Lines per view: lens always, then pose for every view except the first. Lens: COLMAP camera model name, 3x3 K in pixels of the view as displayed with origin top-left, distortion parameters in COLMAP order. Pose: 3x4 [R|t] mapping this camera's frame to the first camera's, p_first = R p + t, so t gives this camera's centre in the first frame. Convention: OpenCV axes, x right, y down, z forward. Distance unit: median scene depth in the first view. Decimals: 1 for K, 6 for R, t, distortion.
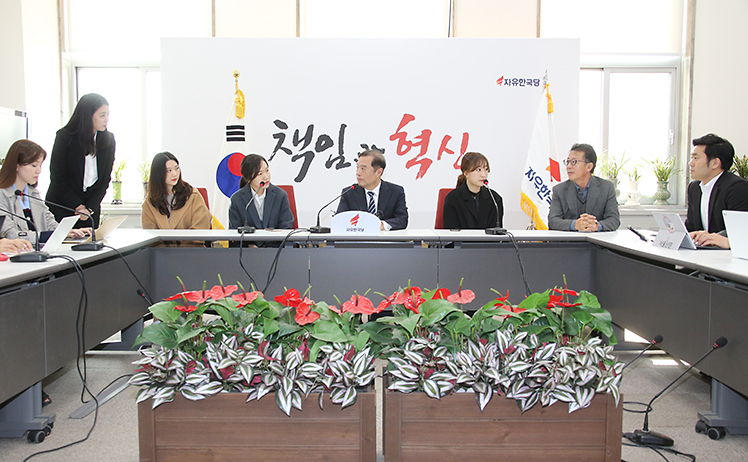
lens RADIAL K [[776.4, 0, 374.1], [0, 776.4, 255.3], [0, 0, 1]] dist [-0.046354, -0.003438]
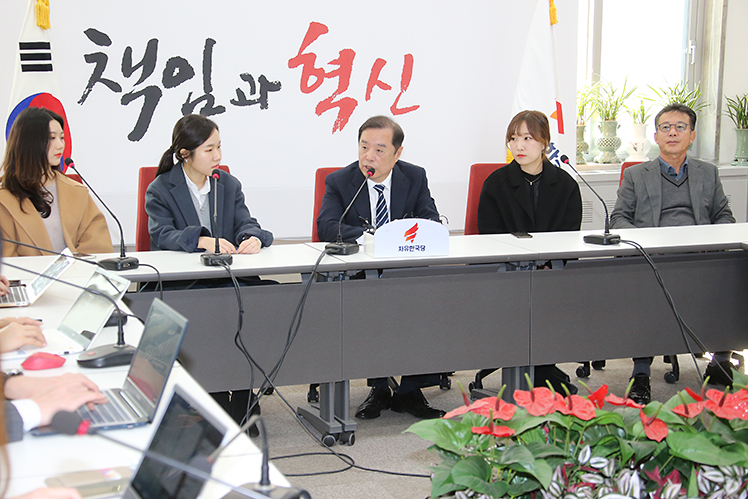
lens RADIAL K [[1388.3, 0, 374.0], [0, 1388.3, 249.5], [0, 0, 1]] dist [0.349500, 0.189331]
pose [[0.936410, -0.051318, 0.347135, -0.297457], [0.036701, 0.998146, 0.048556, -0.058812], [-0.348984, -0.032728, 0.936557, -0.030061]]
